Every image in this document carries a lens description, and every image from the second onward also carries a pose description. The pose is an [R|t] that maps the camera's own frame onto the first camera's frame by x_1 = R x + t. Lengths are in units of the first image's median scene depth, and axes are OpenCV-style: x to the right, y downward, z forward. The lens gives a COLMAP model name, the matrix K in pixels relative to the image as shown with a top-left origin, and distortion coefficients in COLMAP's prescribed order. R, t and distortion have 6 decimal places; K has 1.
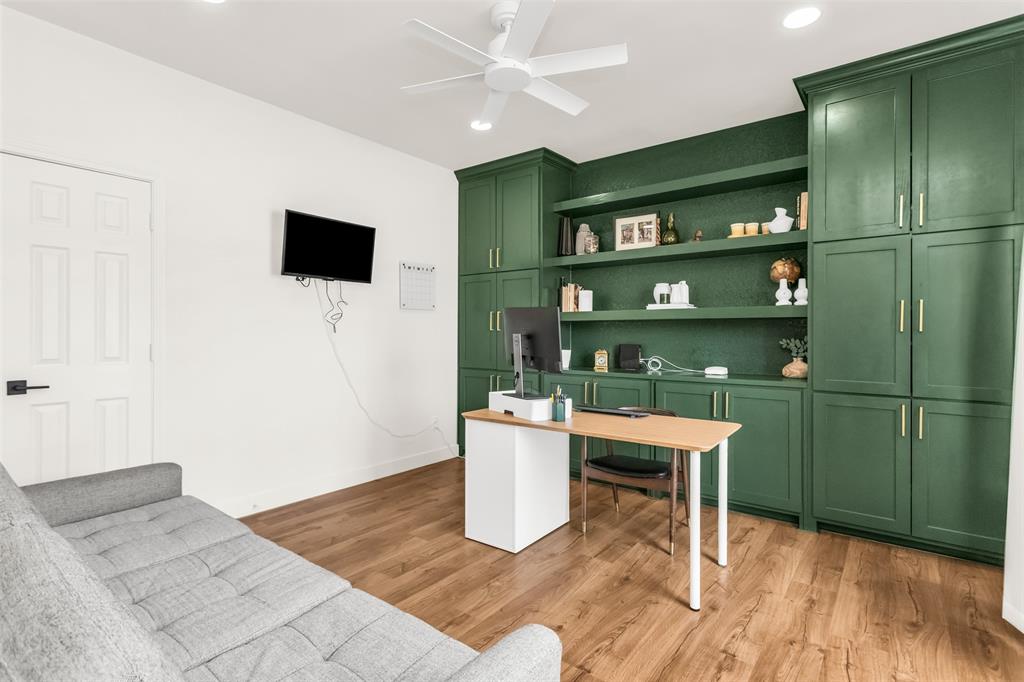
lens RADIAL K [[493.8, 0, 515.7], [0, 493.8, 345.4], [0, 0, 1]] dist [-0.002660, 0.004038]
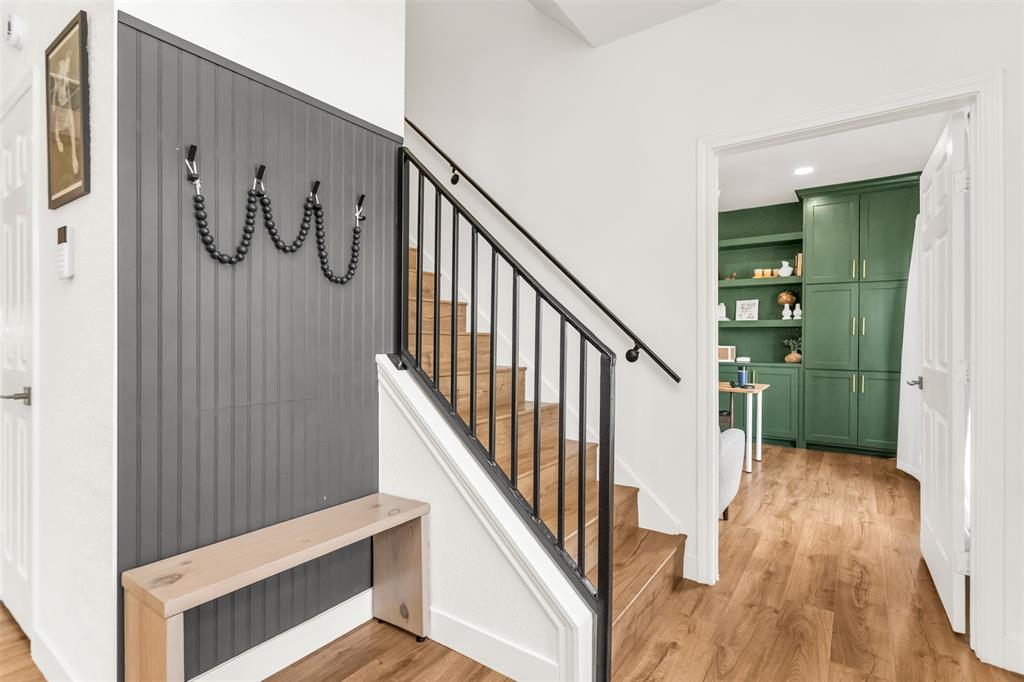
lens RADIAL K [[493.8, 0, 510.2], [0, 493.8, 346.2], [0, 0, 1]] dist [-0.002660, 0.004038]
pose [[0.997886, 0.008582, 0.064420, -0.503075], [-0.008931, 0.999947, 0.005126, 0.009660], [-0.064372, -0.005691, 0.997910, -0.616402]]
